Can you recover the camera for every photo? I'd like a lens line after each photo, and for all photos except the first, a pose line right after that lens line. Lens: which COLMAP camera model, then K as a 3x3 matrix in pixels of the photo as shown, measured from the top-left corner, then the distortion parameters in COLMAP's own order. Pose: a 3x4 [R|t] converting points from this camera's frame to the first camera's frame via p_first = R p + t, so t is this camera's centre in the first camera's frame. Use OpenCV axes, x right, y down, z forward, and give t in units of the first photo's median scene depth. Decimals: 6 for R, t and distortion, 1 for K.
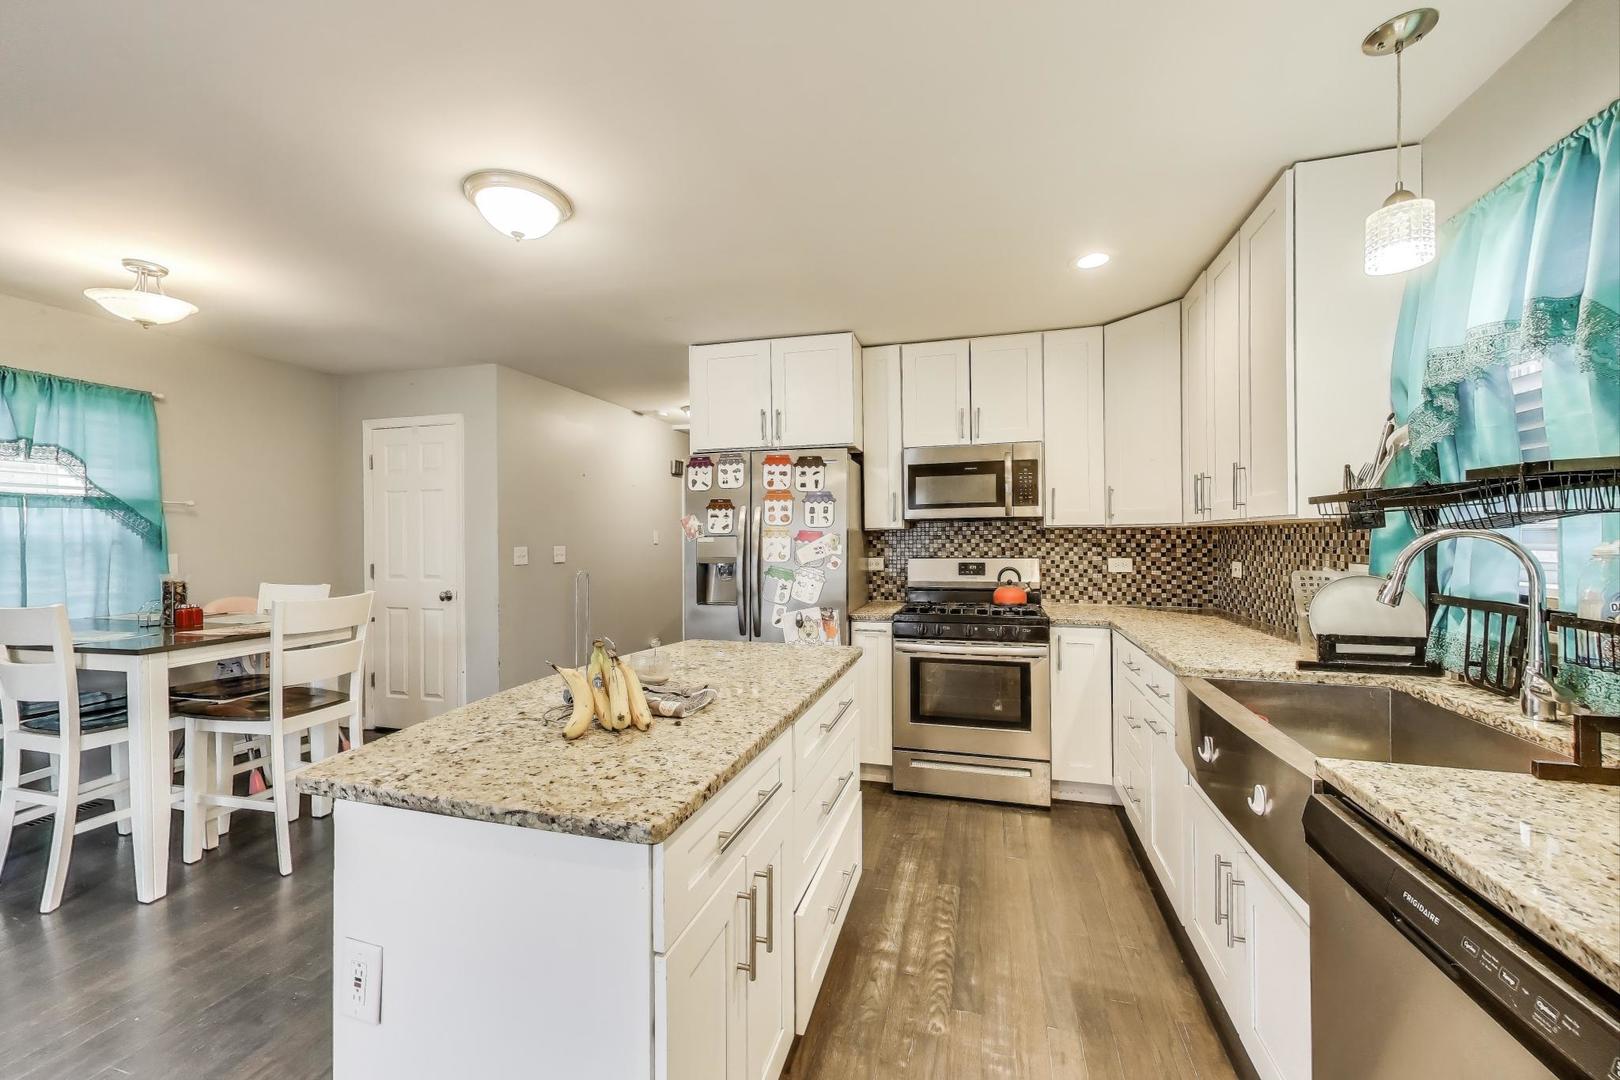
lens RADIAL K [[605.8, 0, 810.0], [0, 605.8, 540.0], [0, 0, 1]] dist [0.000328, 0.000021]
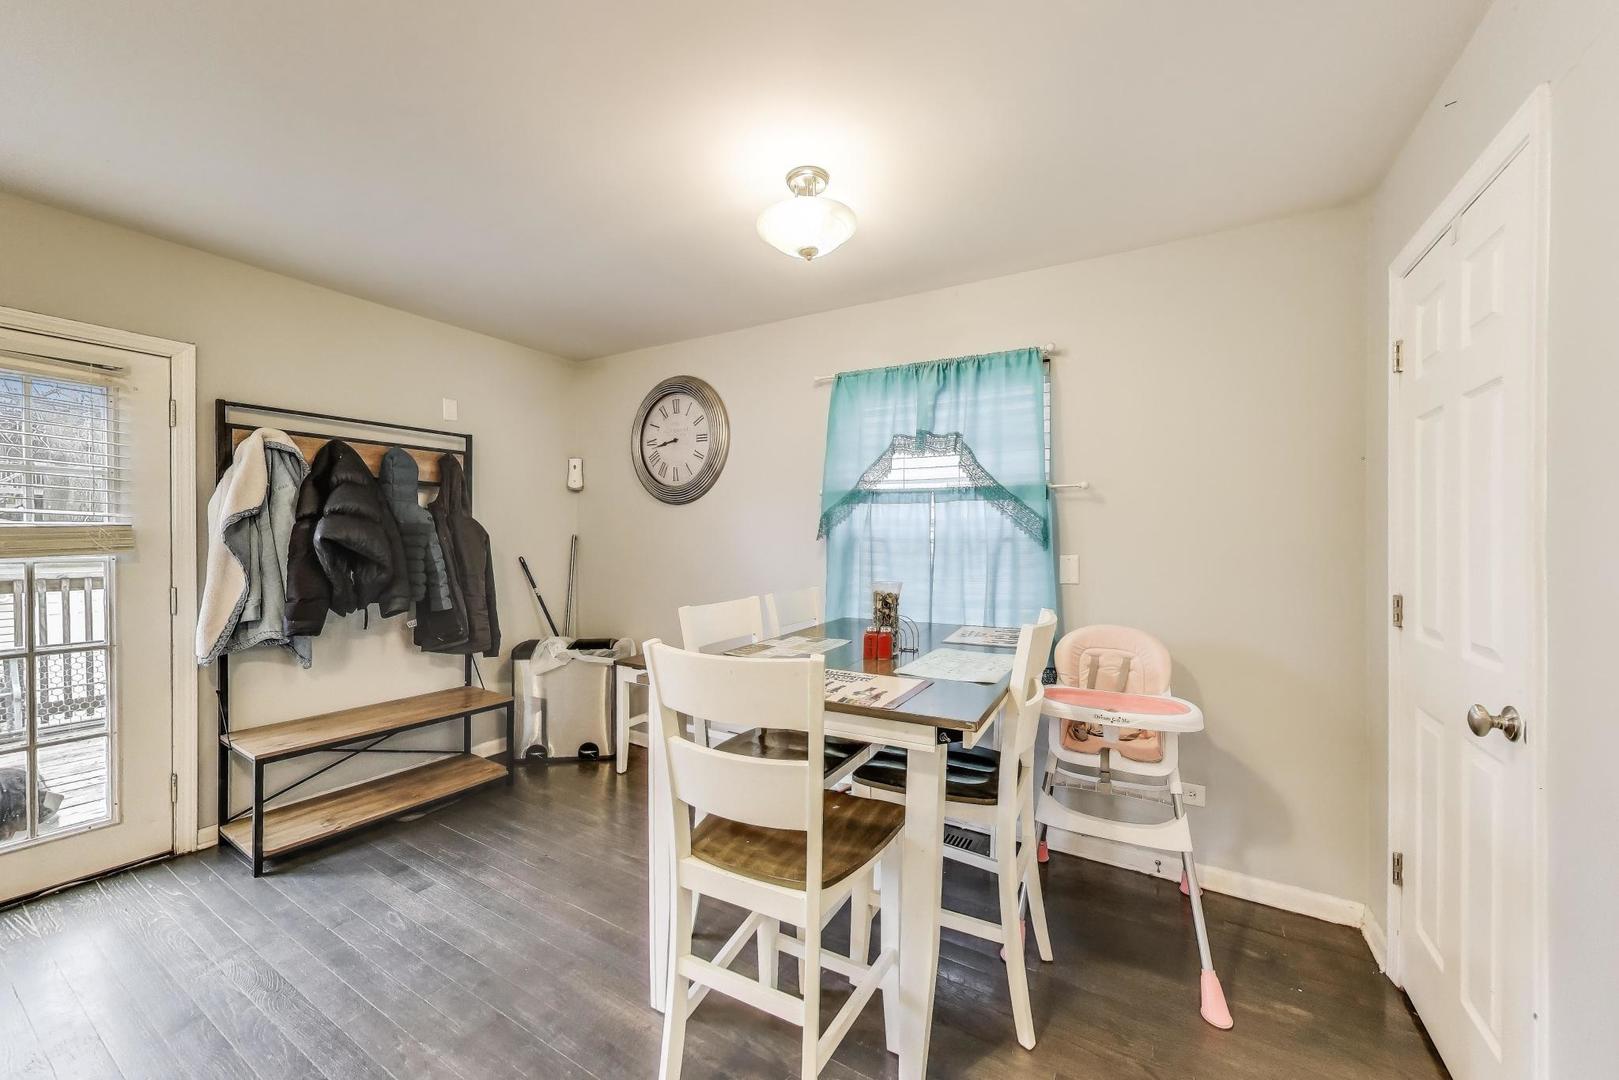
lens RADIAL K [[605.4, 0, 809.5], [0, 605.4, 540.0], [0, 0, 1]] dist [0.000328, 0.000021]
pose [[-0.259616, 0.009938, -0.965661, -0.239909], [-0.001857, 0.999940, 0.010791, -0.003066], [0.965710, 0.004595, -0.259582, 0.850484]]
